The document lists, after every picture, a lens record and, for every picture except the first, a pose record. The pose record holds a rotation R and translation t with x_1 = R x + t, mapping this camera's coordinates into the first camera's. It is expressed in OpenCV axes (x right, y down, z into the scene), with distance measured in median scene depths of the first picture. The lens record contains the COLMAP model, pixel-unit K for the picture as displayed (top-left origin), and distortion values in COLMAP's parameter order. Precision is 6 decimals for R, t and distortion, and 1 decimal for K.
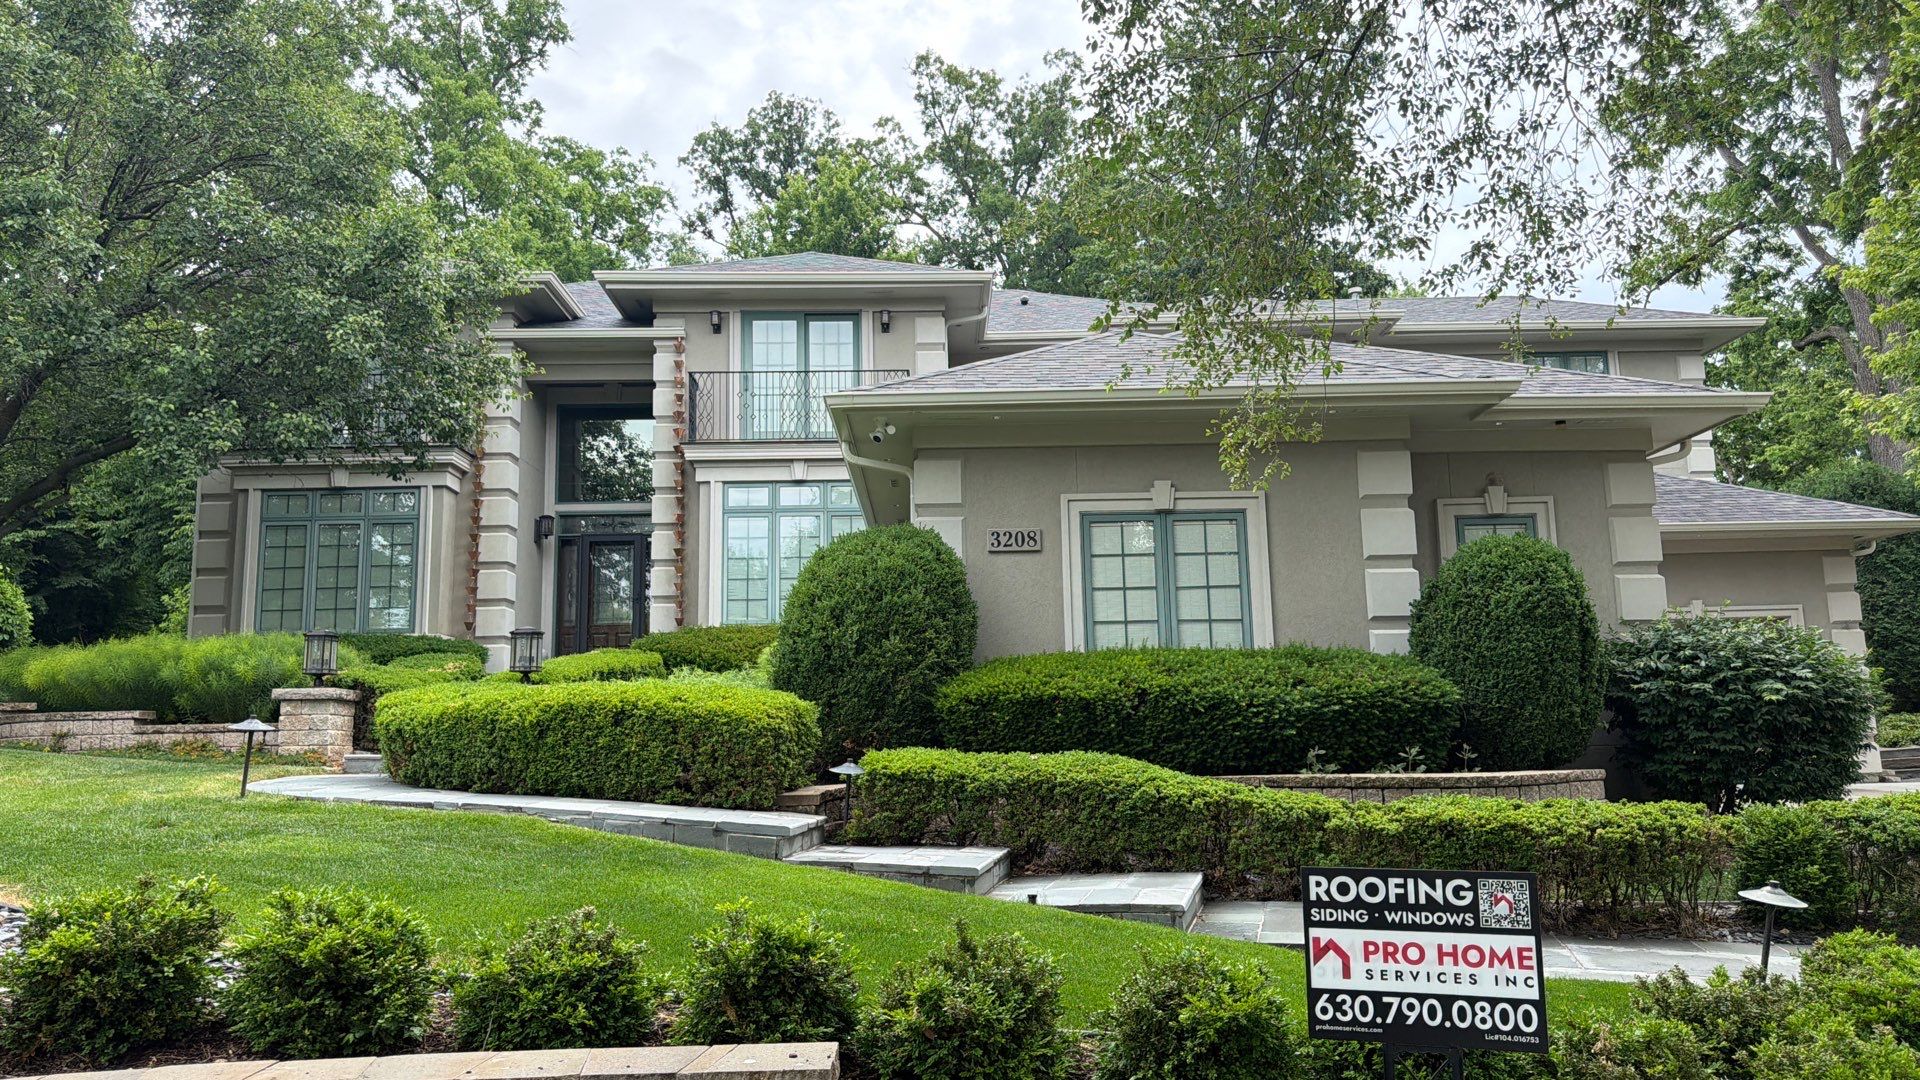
lens RADIAL K [[1349.0, 0, 960.0], [0, 1349.0, 540.0], [0, 0, 1]] dist [0.094746, -0.001191]
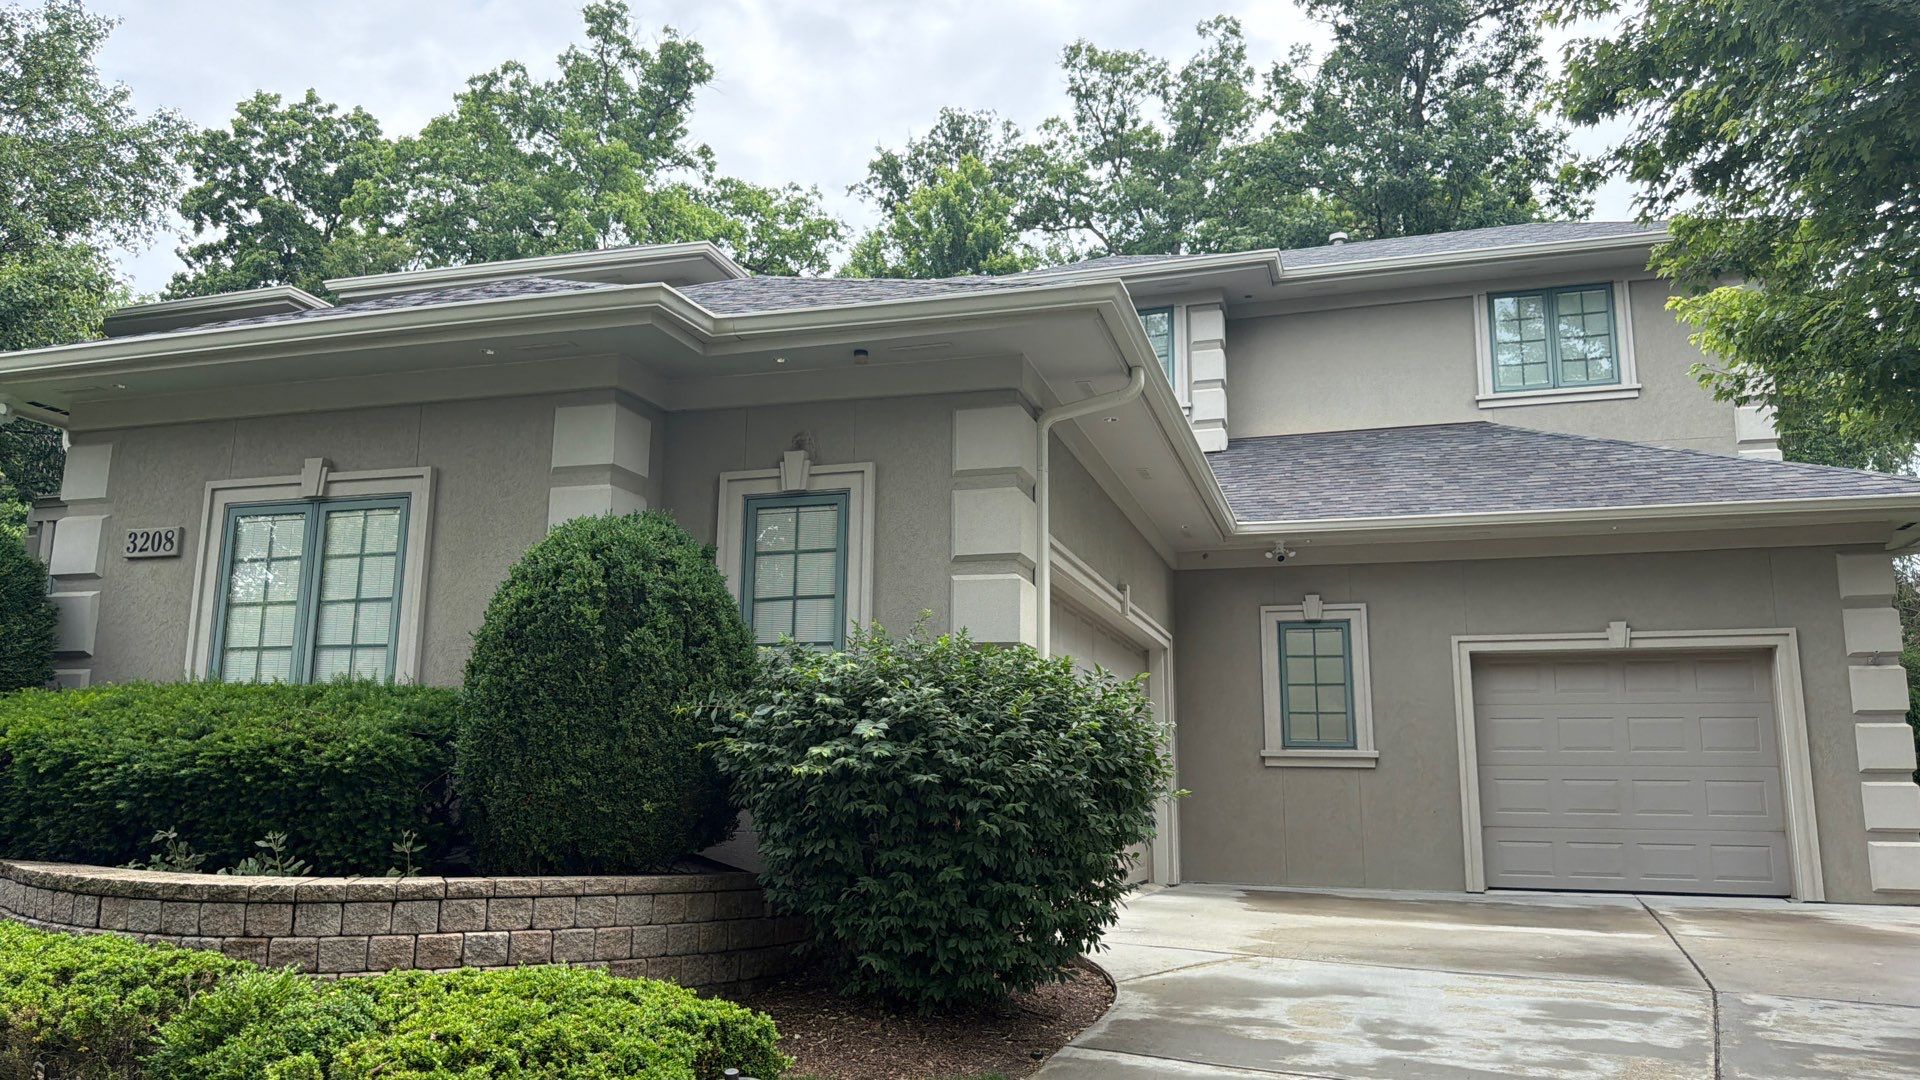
lens RADIAL K [[1349.0, 0, 960.0], [0, 1349.0, 540.0], [0, 0, 1]] dist [0.094746, -0.001191]
pose [[0.945174, -0.025001, -0.325609, 0.443422], [0.015853, 0.999402, -0.030719, 0.018225], [0.326182, 0.023873, 0.945006, 0.240262]]
